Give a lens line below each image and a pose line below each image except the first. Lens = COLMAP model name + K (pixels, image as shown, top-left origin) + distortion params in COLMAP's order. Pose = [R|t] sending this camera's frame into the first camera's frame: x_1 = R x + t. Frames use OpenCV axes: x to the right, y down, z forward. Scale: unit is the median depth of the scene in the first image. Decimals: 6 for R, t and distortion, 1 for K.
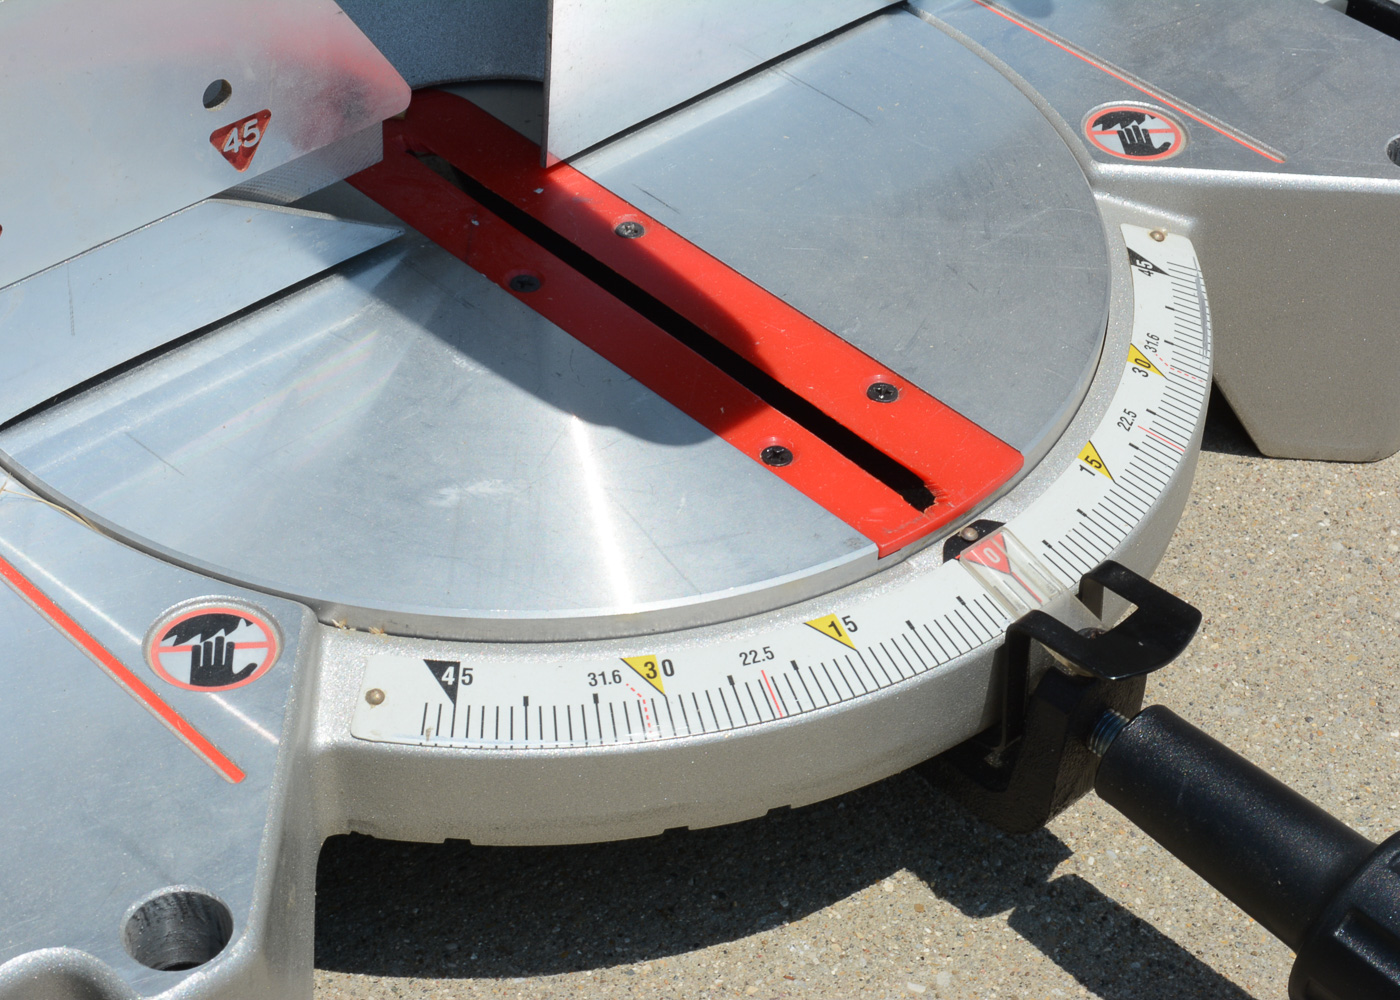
lens RADIAL K [[2771.9, 0, 697.0], [0, 2771.9, 500.5], [0, 0, 1]] dist [0.010177, 0.000000]
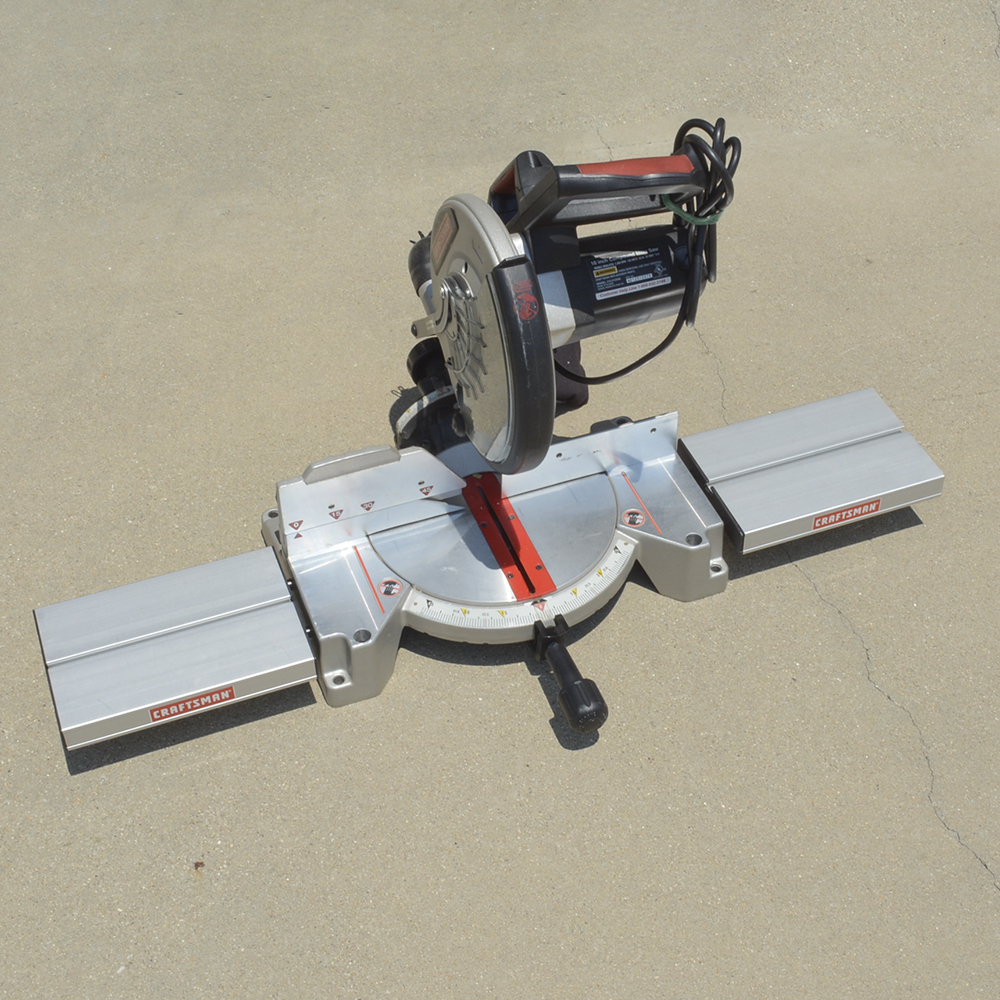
lens RADIAL K [[1572.6, 0, 506.1], [0, 1572.6, 493.8], [0, 0, 1]] dist [-0.049010, 0.000000]
pose [[0.918316, 0.238856, -0.315663, 0.881451], [-0.216963, 0.970696, 0.103326, -0.450943], [0.331093, -0.026399, 0.943229, -1.679982]]
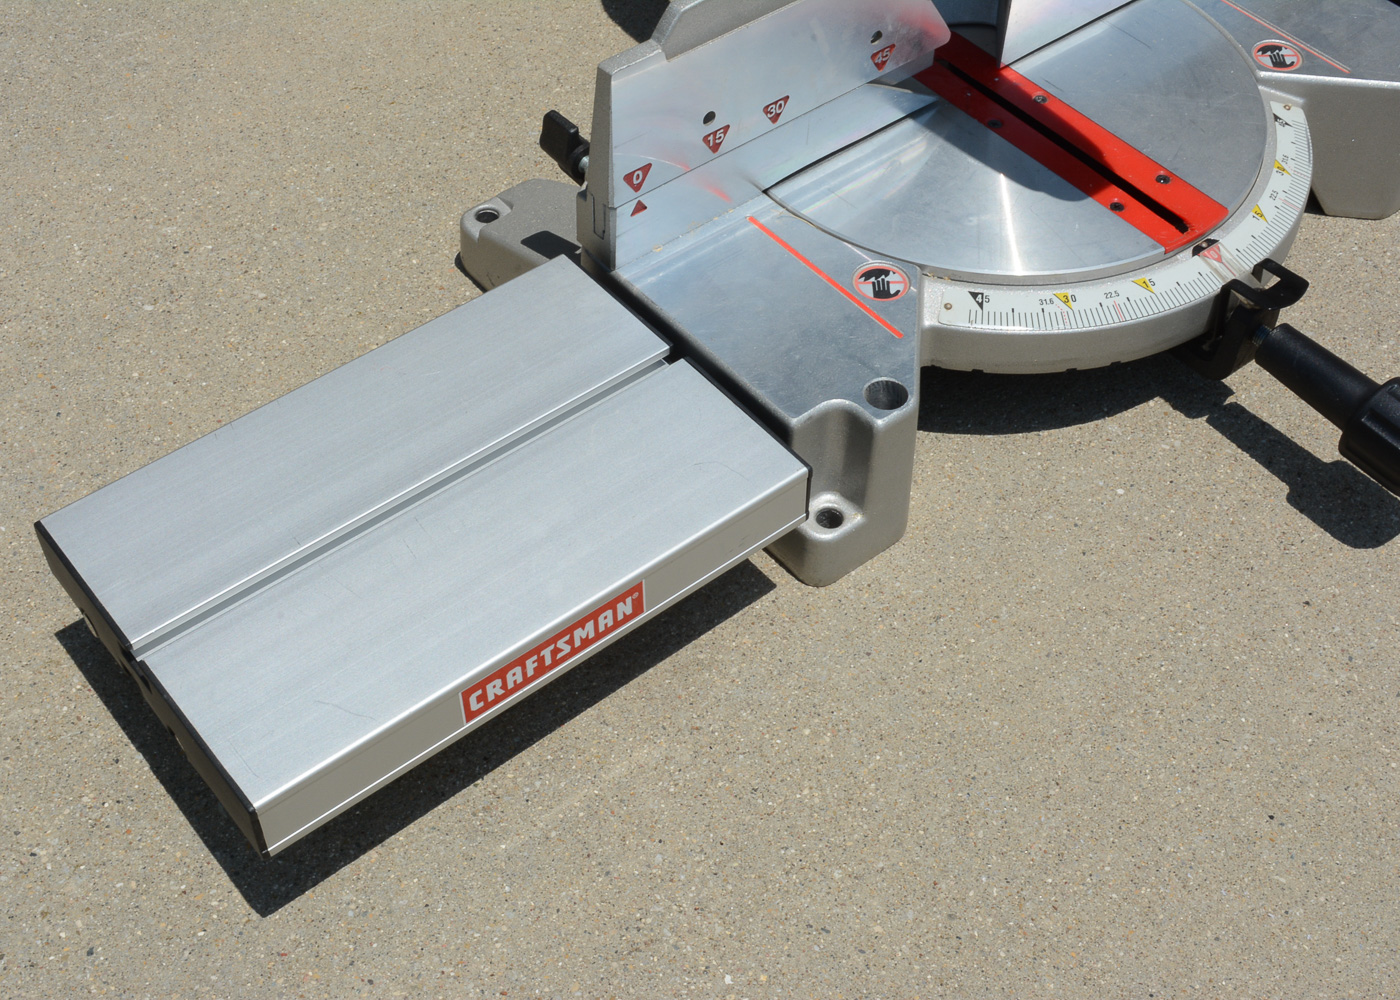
lens RADIAL K [[1816.6, 0, 696.7], [0, 1816.6, 502.7], [0, 0, 1]] dist [-0.044944, 0.000000]
pose [[0.995445, 0.039068, -0.086960, -0.169775], [-0.026233, 0.989213, 0.144119, 0.018037], [0.091652, -0.141182, 0.985732, -0.493091]]
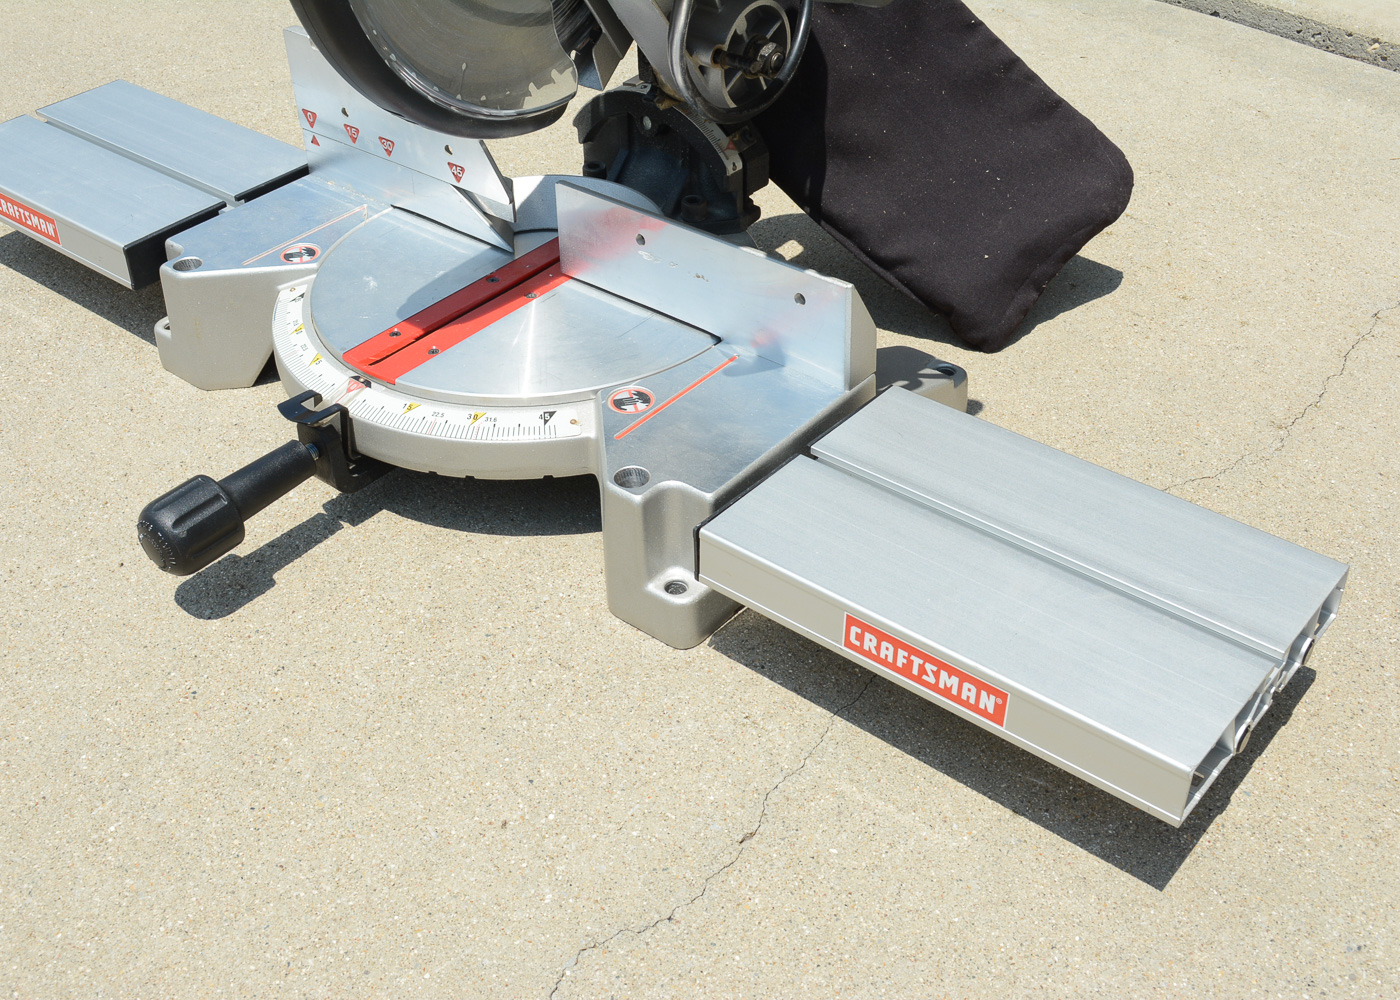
lens RADIAL K [[1540.7, 0, 700.2], [0, 1540.7, 497.4], [0, 0, 1]] dist [-0.046980, 0.000000]
pose [[0.108427, 0.550355, -0.827860, 1.412799], [-0.620601, 0.688034, 0.376117, -0.665841], [0.776594, 0.472989, 0.416152, 0.668828]]
